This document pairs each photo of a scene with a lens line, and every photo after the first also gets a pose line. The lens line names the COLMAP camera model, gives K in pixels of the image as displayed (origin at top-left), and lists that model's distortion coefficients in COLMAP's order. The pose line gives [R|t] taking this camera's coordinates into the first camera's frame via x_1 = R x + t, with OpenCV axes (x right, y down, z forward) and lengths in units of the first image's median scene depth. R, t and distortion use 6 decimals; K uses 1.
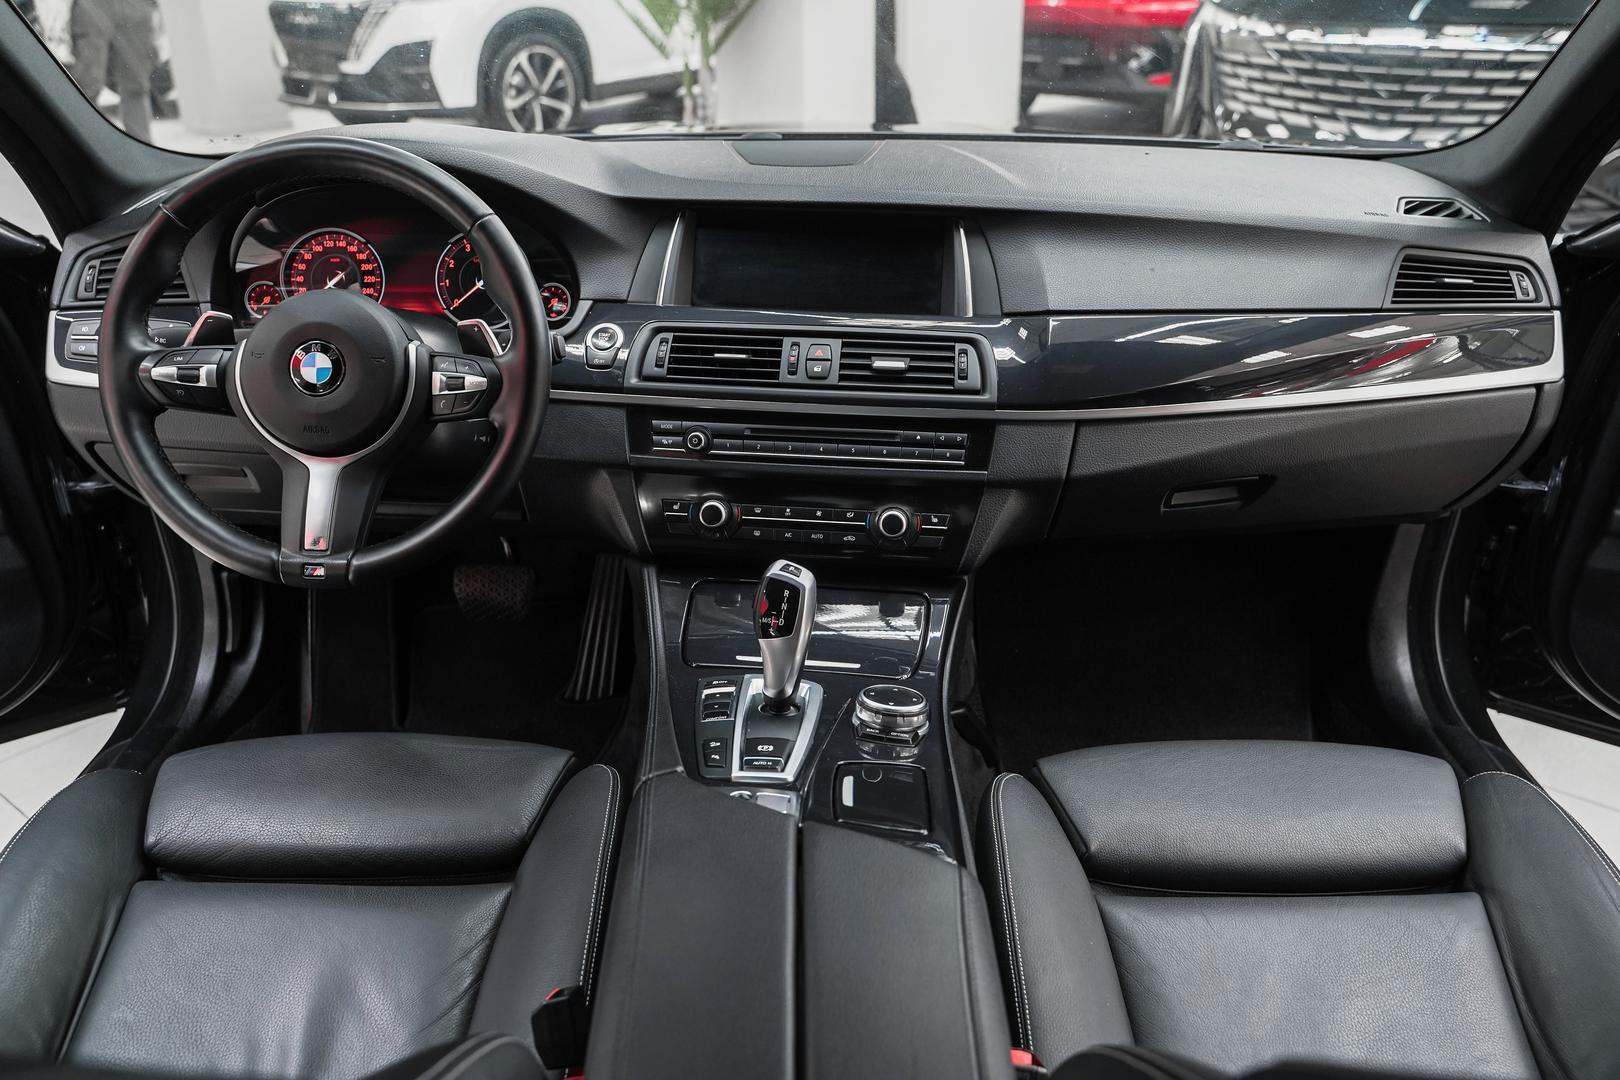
lens RADIAL K [[1314.8, 0, 810.0], [0, 1314.8, 540.0], [0, 0, 1]] dist [-0.014404, 0.003782]
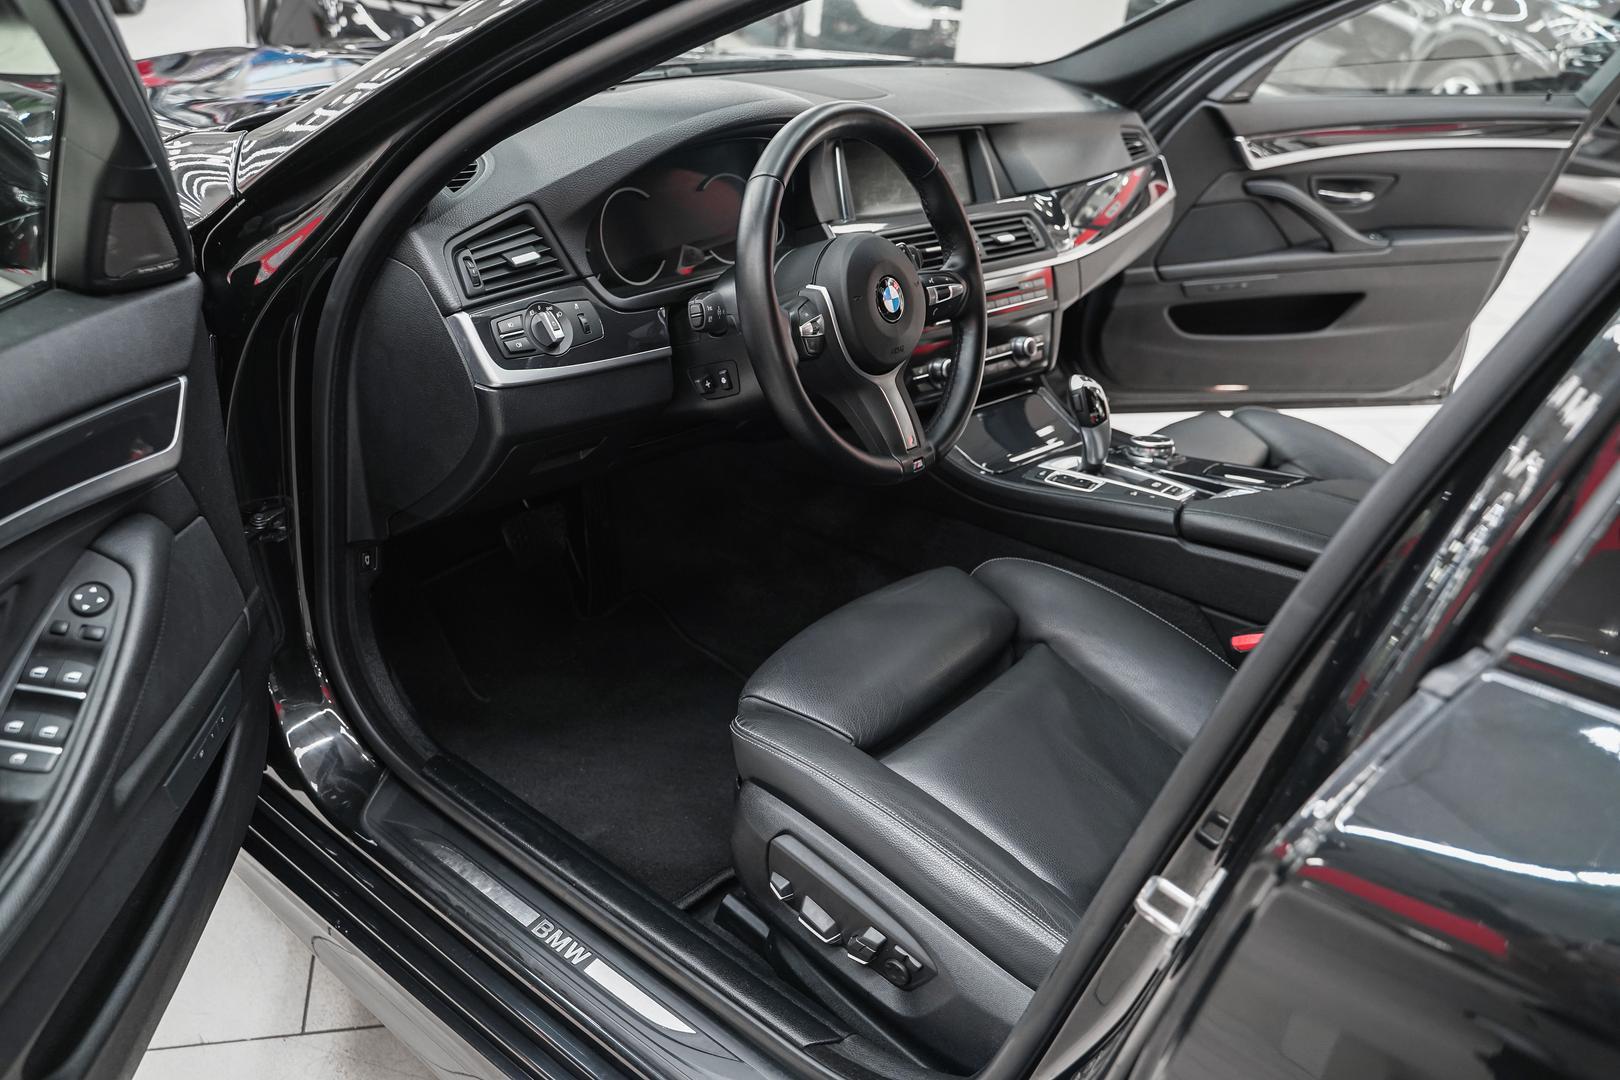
lens RADIAL K [[1292.2, 0, 810.0], [0, 1292.2, 540.0], [0, 0, 1]] dist [-0.016152, 0.012298]
pose [[0.612213, -0.309479, 0.727611, -1.166477], [0.236010, 0.949794, 0.205402, -0.157257], [-0.754648, 0.045974, 0.654517, 0.253426]]
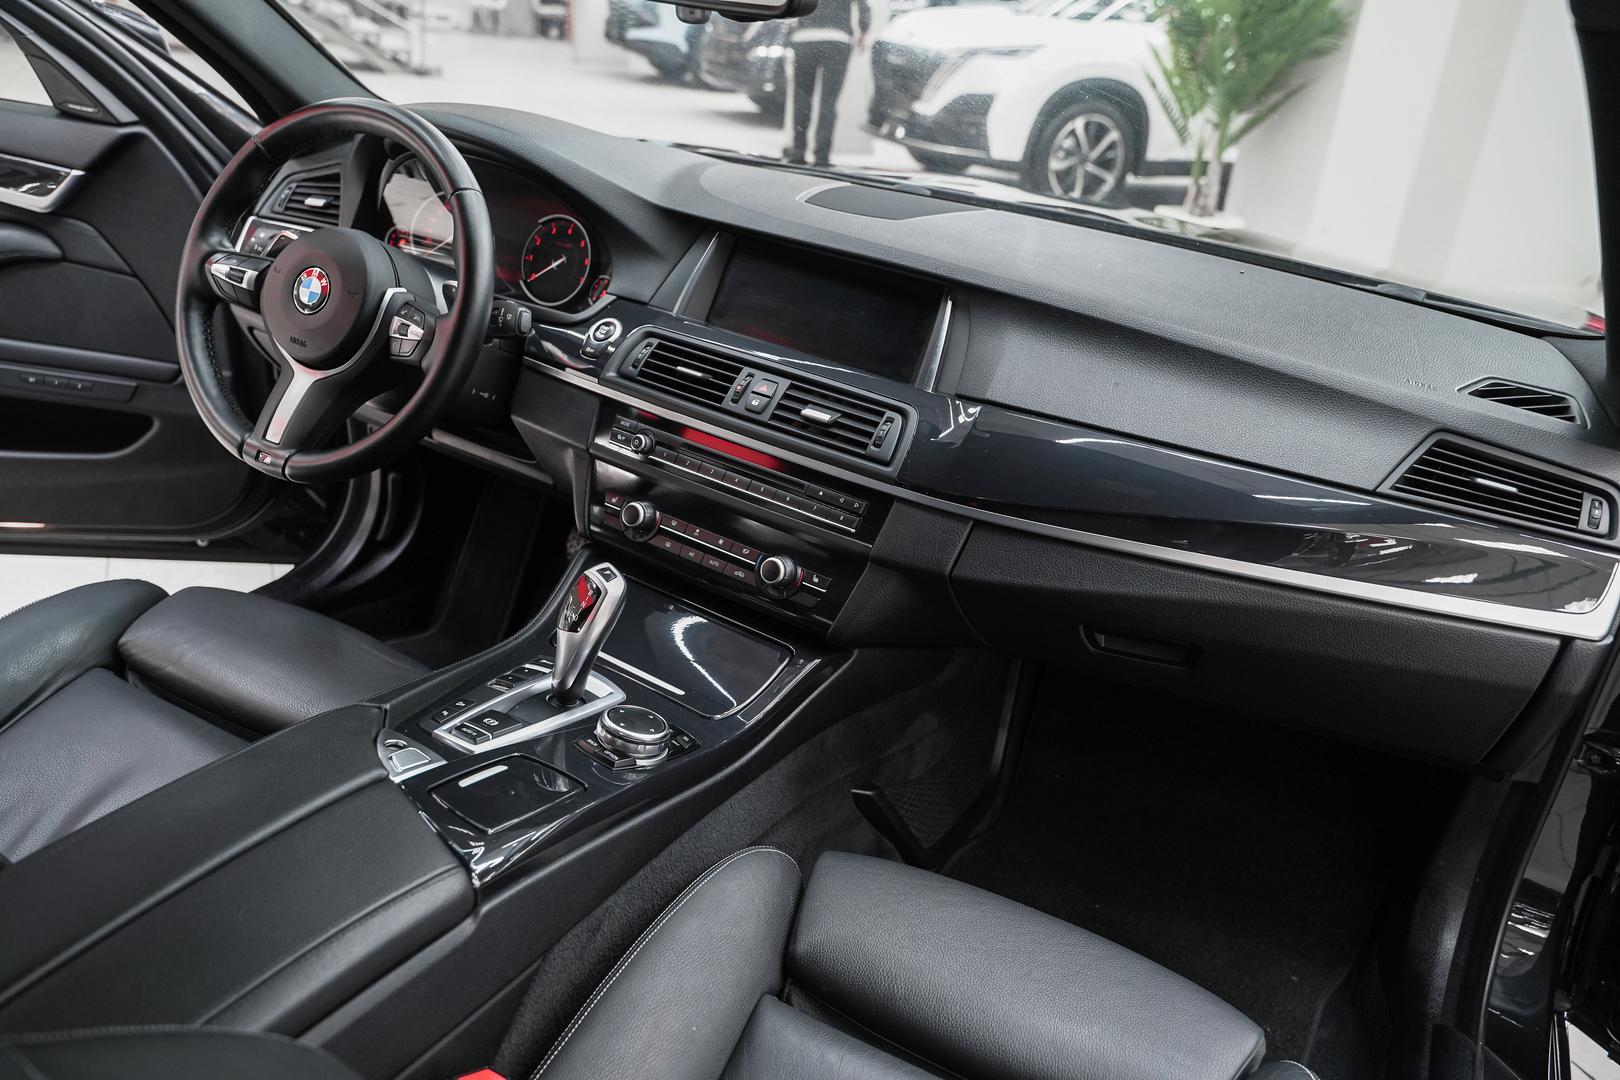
lens RADIAL K [[1292.2, 0, 810.0], [0, 1292.2, 540.0], [0, 0, 1]] dist [-0.016152, 0.012298]
pose [[0.883300, 0.272380, -0.381562, 0.441382], [-0.288763, 0.957285, 0.014890, -0.055604], [0.369319, 0.097029, 0.924223, 0.111698]]
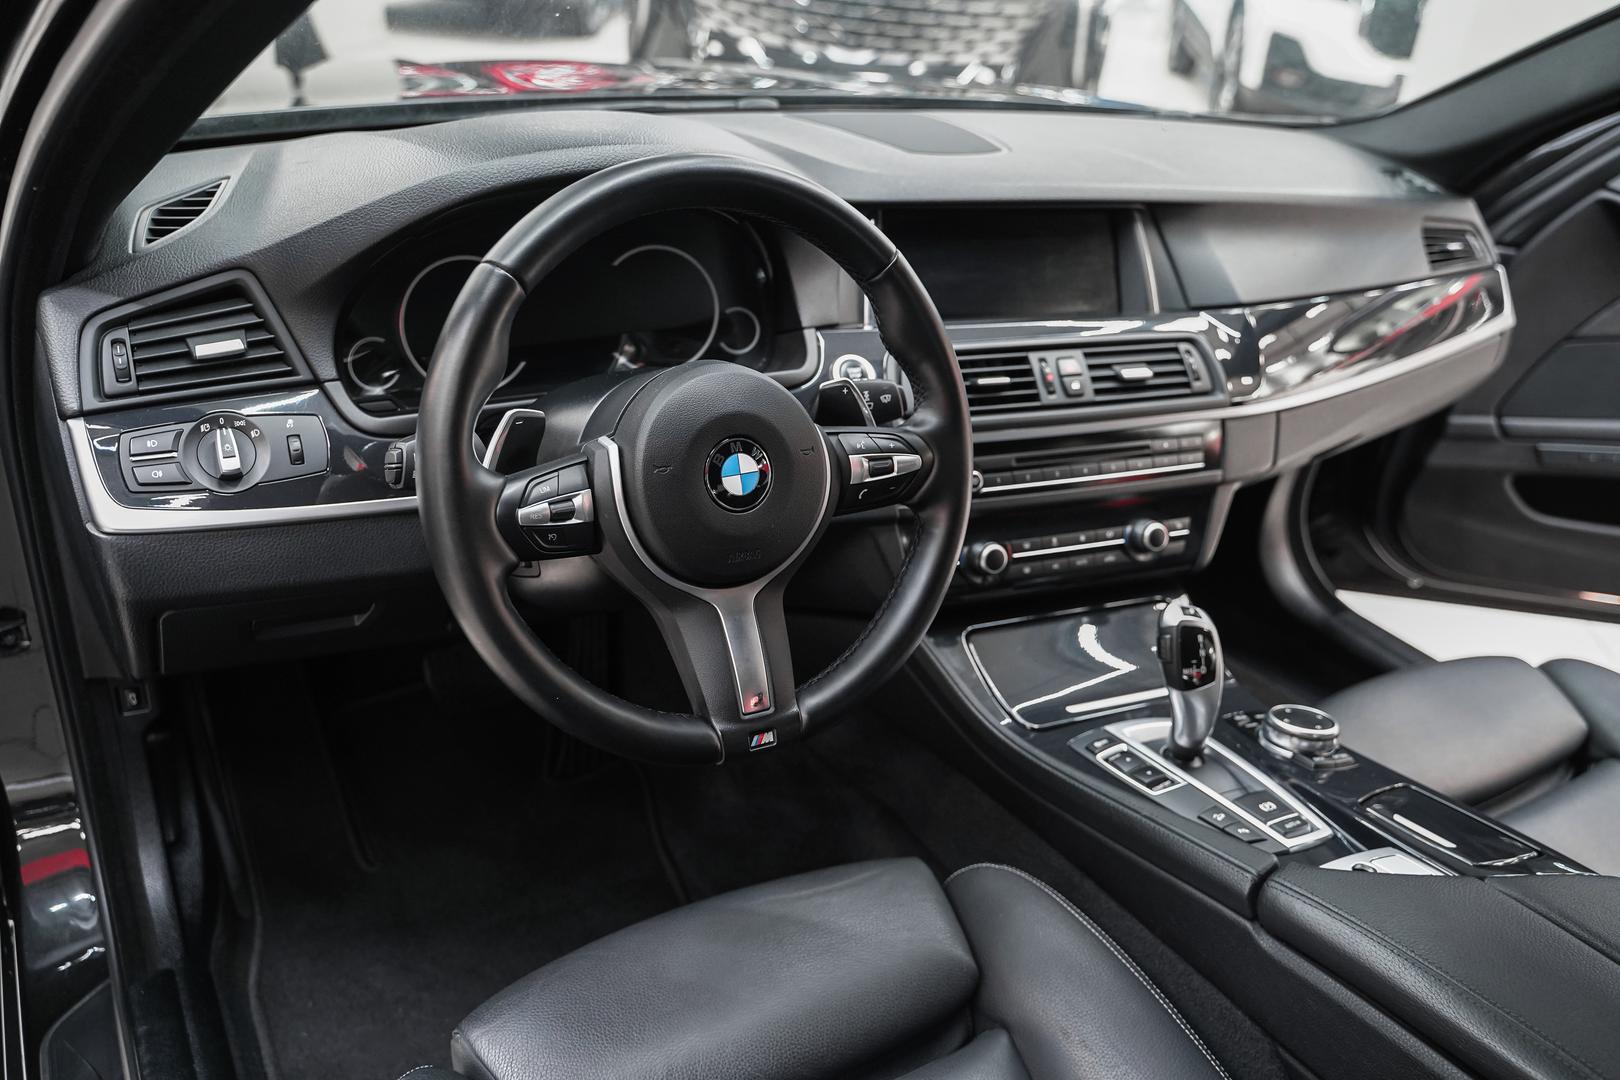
lens RADIAL K [[1292.2, 0, 810.0], [0, 1292.2, 540.0], [0, 0, 1]] dist [-0.016152, 0.012298]
pose [[0.851249, -0.168900, 0.496838, -0.614552], [0.126578, 0.984919, 0.117952, -0.151561], [-0.509267, -0.037518, 0.859790, 0.304744]]
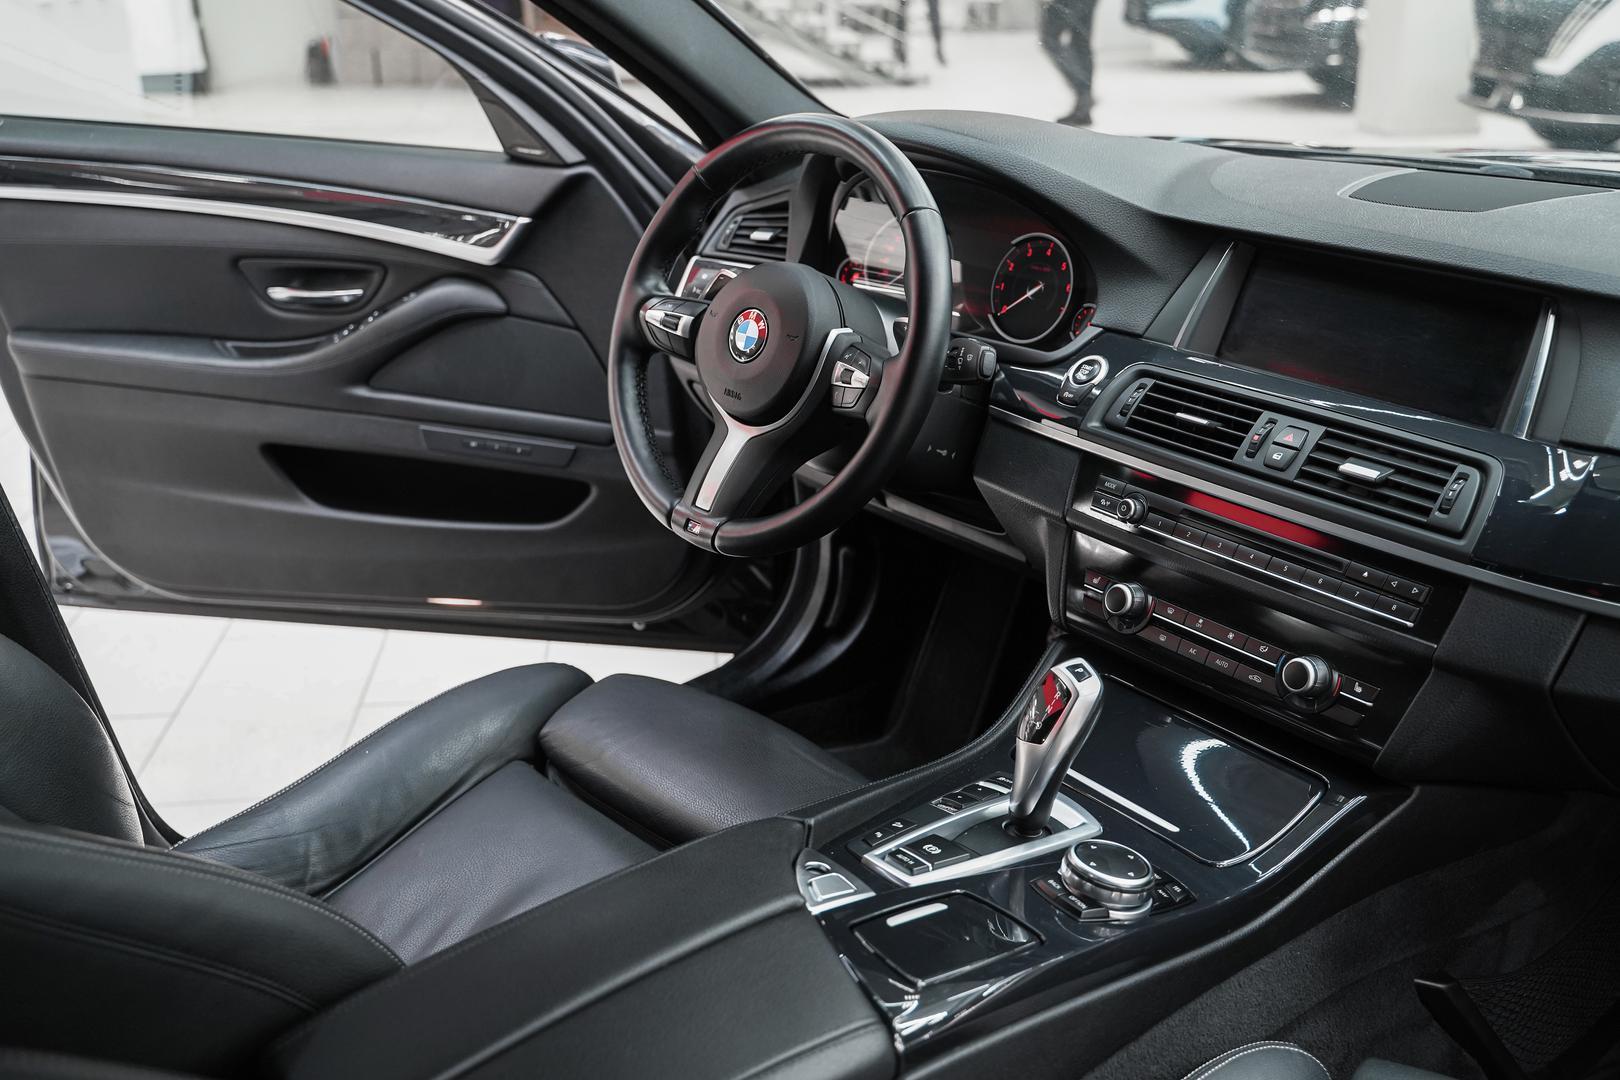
lens RADIAL K [[1612.6, 0, 805.8], [0, 1612.6, 516.6], [0, 0, 1]] dist [-0.007031, 0.007449]
pose [[0.691656, 0.241760, -0.680561, 0.462540], [-0.289439, 0.956115, 0.045490, -0.058036], [0.661692, 0.165518, 0.731278, 0.124052]]
